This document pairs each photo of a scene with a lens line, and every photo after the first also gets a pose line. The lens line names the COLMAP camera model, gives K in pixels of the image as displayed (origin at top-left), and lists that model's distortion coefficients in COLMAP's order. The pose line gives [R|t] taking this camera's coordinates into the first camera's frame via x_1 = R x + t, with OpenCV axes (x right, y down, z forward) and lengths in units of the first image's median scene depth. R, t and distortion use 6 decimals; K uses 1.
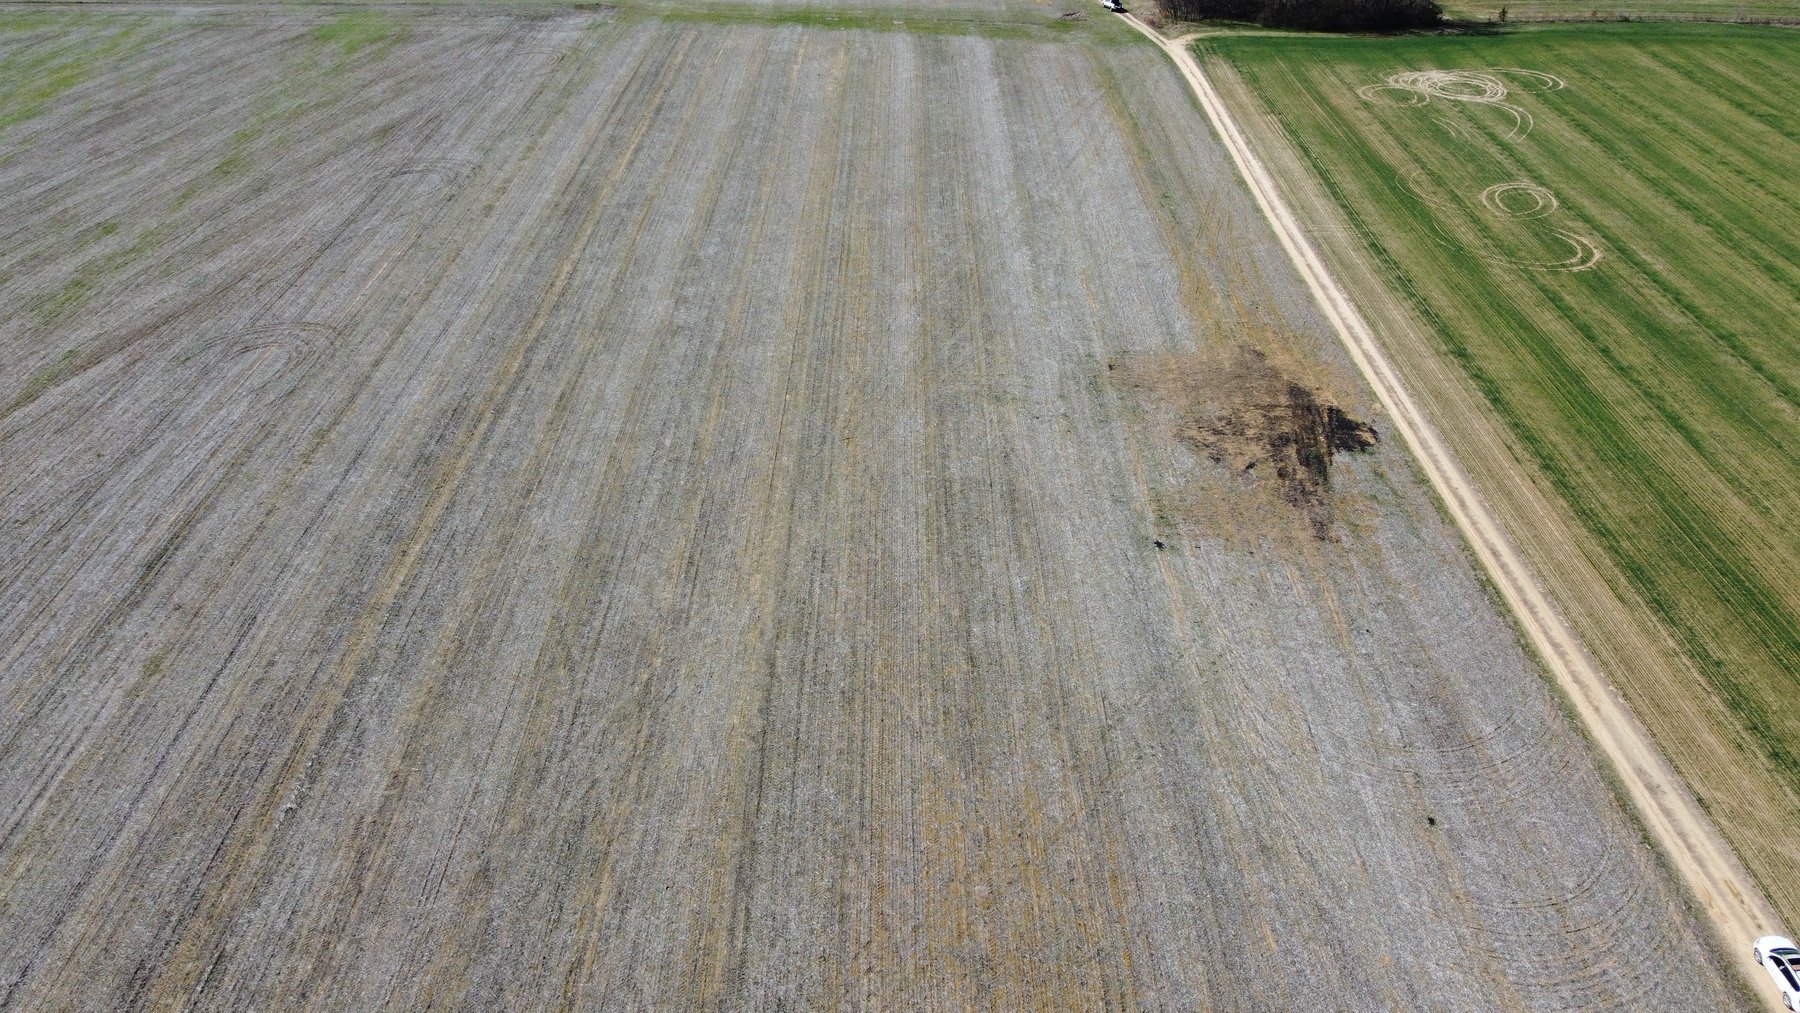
lens RADIAL K [[1352.3, 0, 900.0], [0, 1352.3, 506.5], [0, 0, 1]] dist [-0.003623, 0.001539]
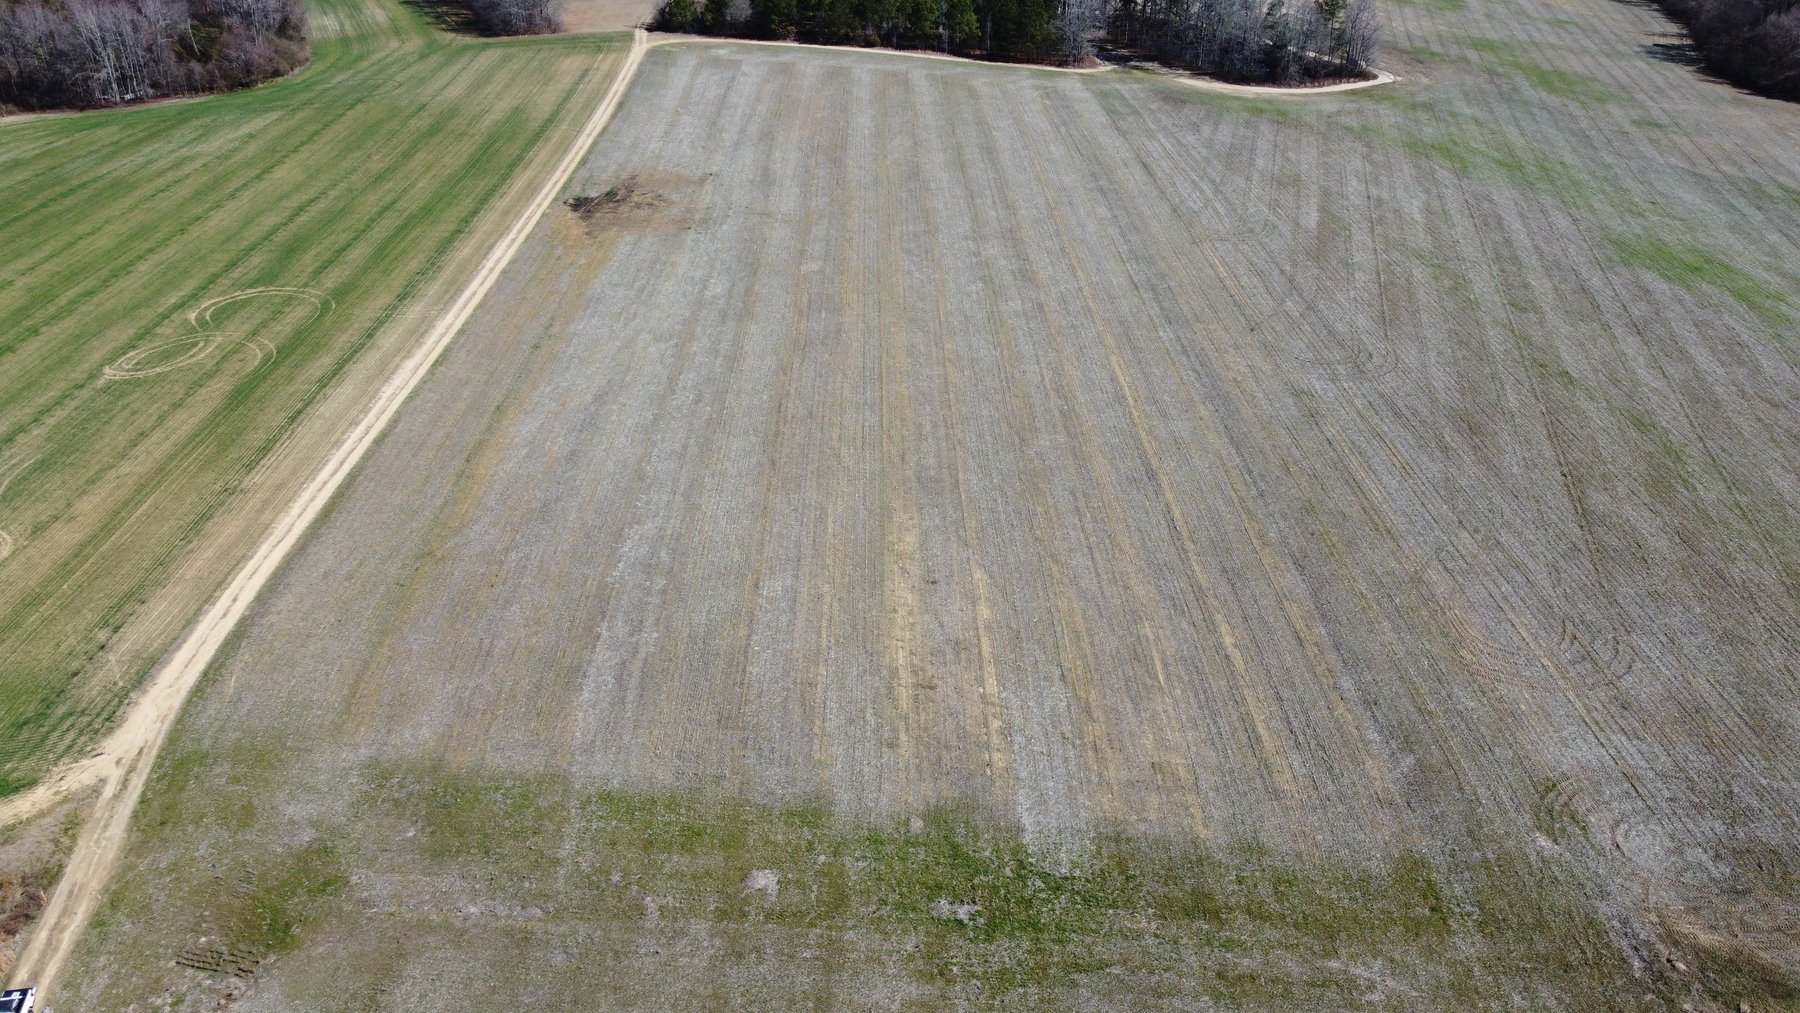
lens RADIAL K [[1352.3, 0, 900.0], [0, 1352.3, 506.5], [0, 0, 1]] dist [-0.003623, 0.001539]
pose [[-0.999747, 0.002875, -0.022302, -0.046495], [-0.018302, 0.472182, 0.881311, -1.128837], [0.013065, 0.881496, -0.472010, 1.701365]]
